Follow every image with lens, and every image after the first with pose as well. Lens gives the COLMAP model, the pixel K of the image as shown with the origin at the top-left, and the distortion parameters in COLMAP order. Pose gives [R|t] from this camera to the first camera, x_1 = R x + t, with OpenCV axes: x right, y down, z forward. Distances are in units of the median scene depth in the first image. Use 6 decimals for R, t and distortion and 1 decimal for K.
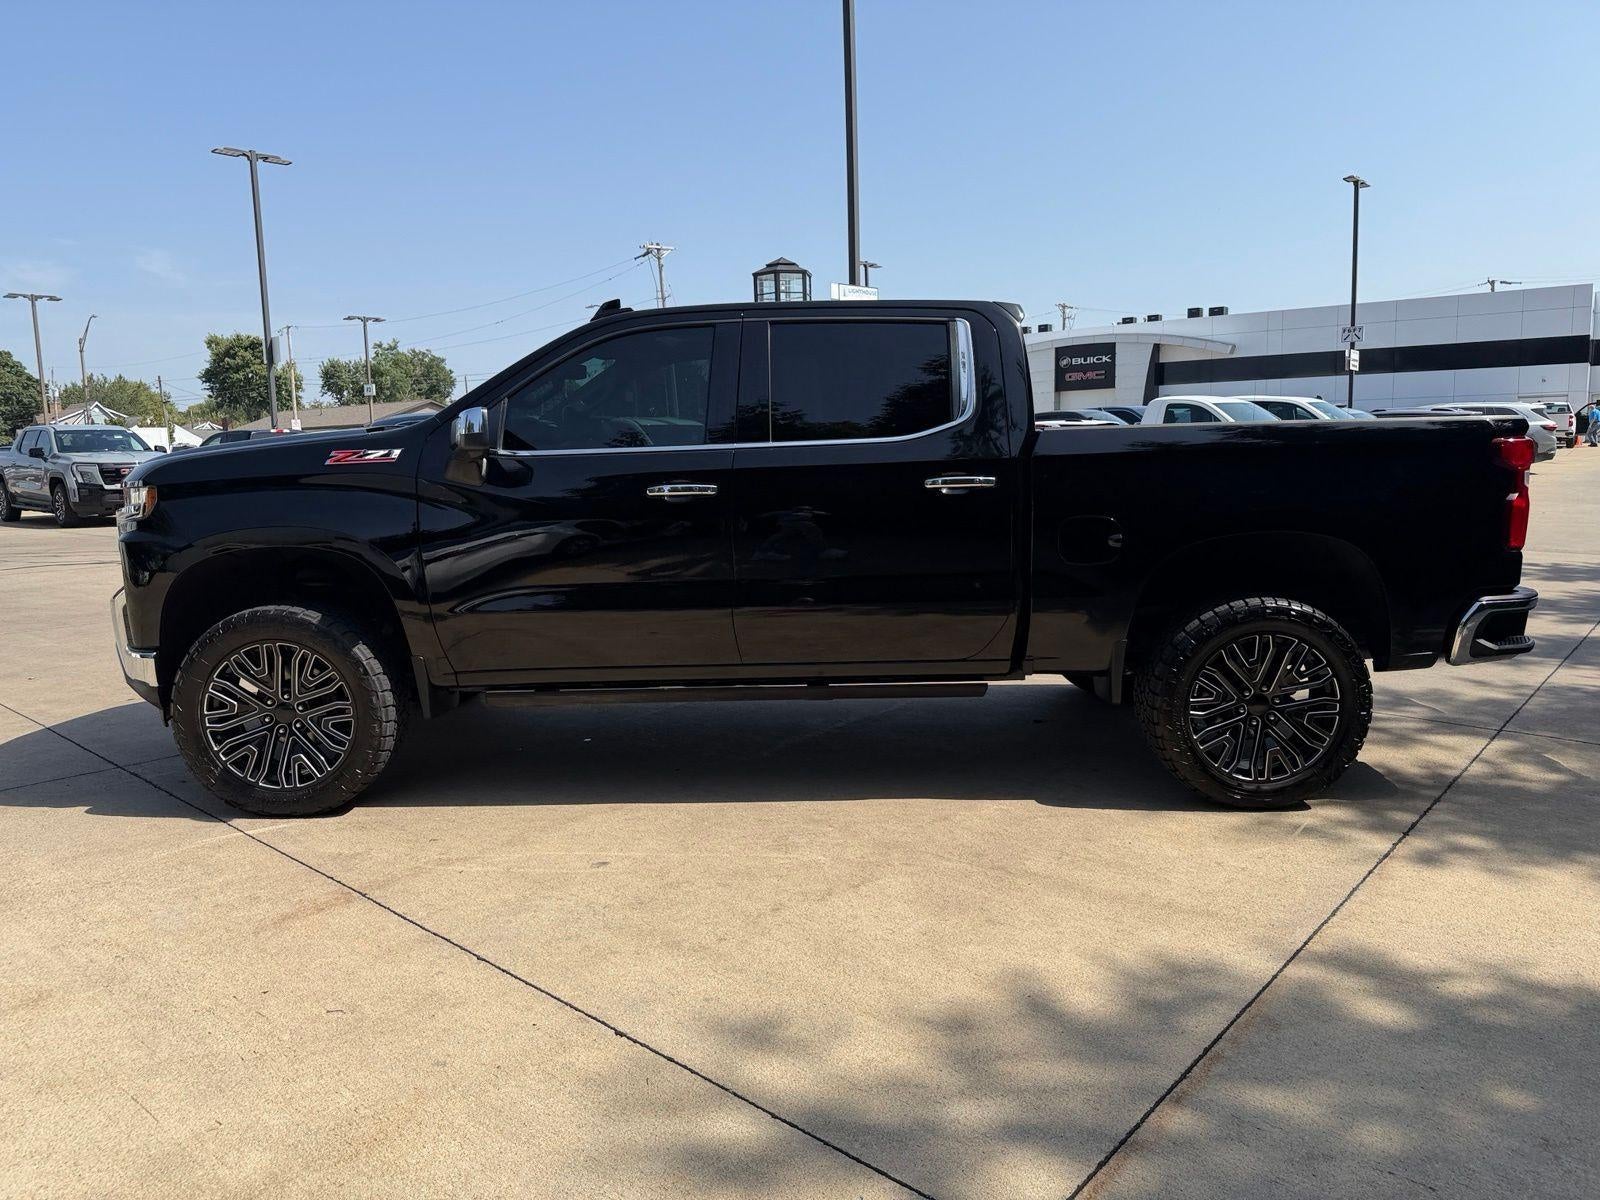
lens RADIAL K [[1130.0, 0, 798.9], [0, 1130.0, 660.3], [0, 0, 1]] dist [-0.002997, -0.000386]
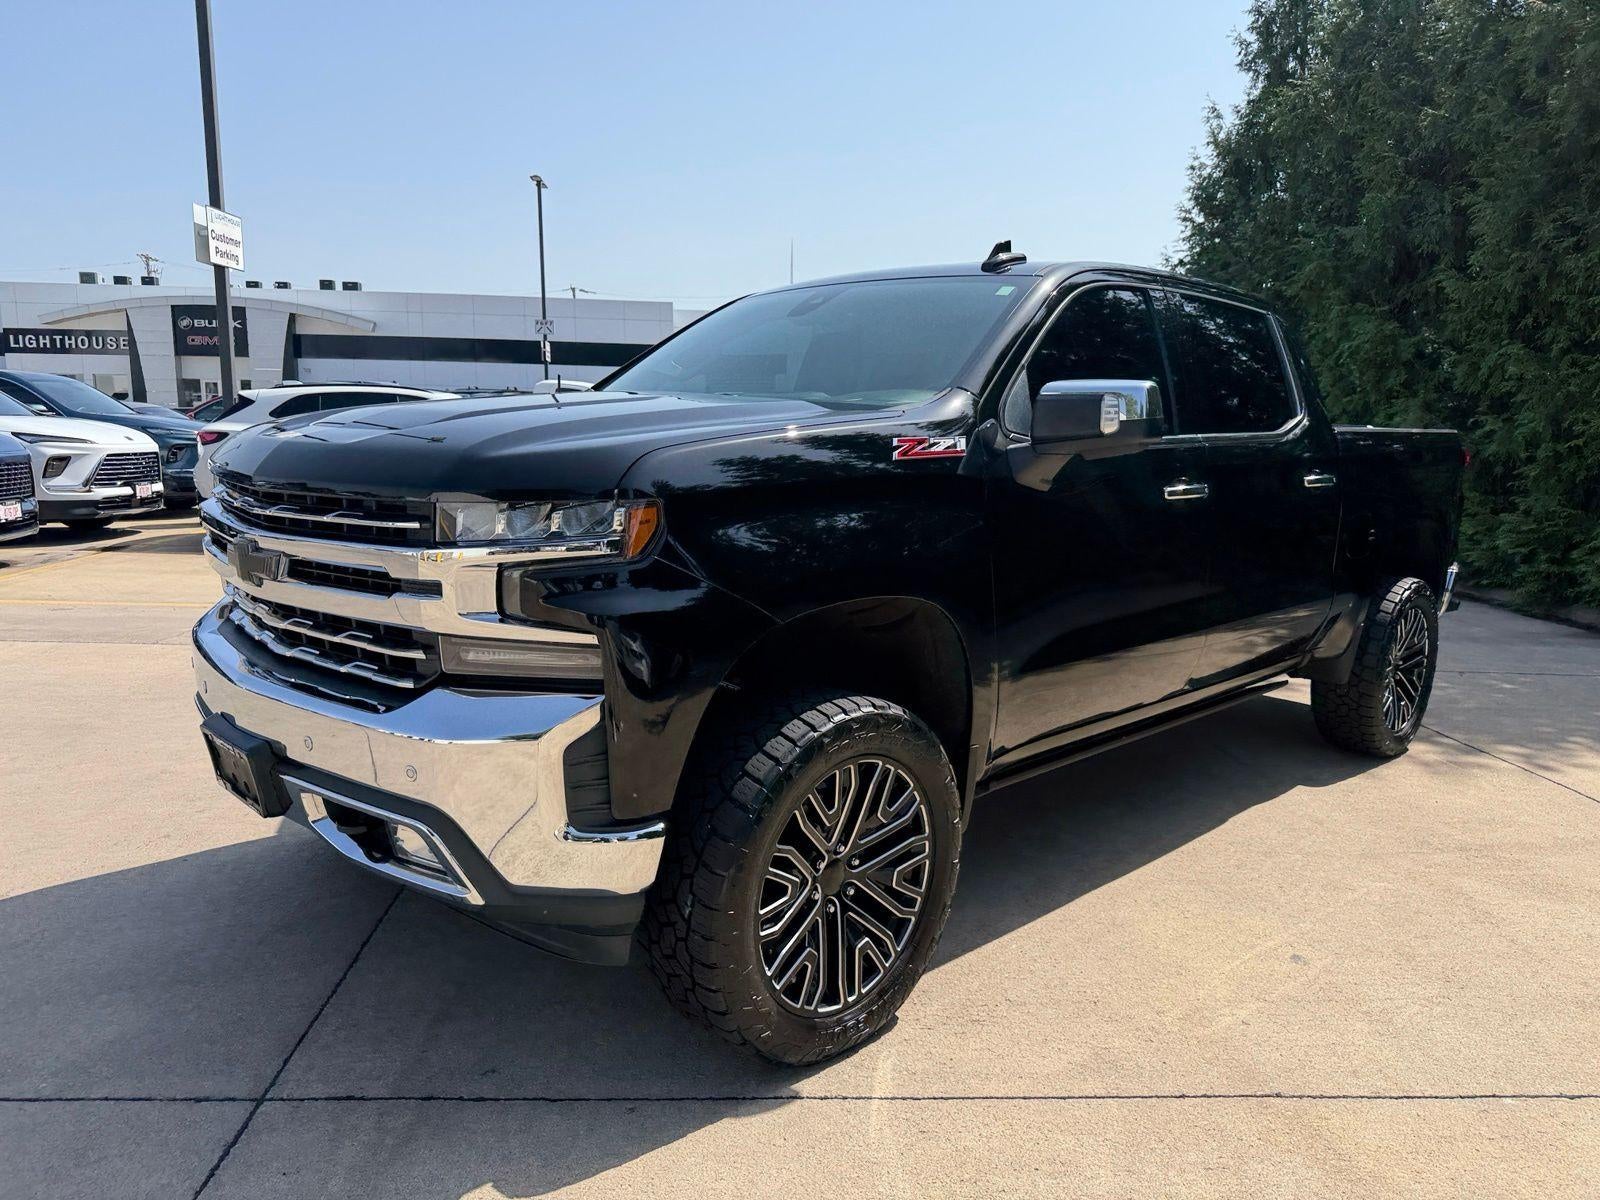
lens RADIAL K [[1132.3, 0, 782.2], [0, 1132.3, 657.1], [0, 0, 1]] dist [0.005389, -0.005837]
pose [[0.708321, -0.105686, 0.697934, -0.128954], [0.095410, 0.993989, 0.053686, -0.014894], [-0.699413, 0.028563, 0.714147, 0.088278]]
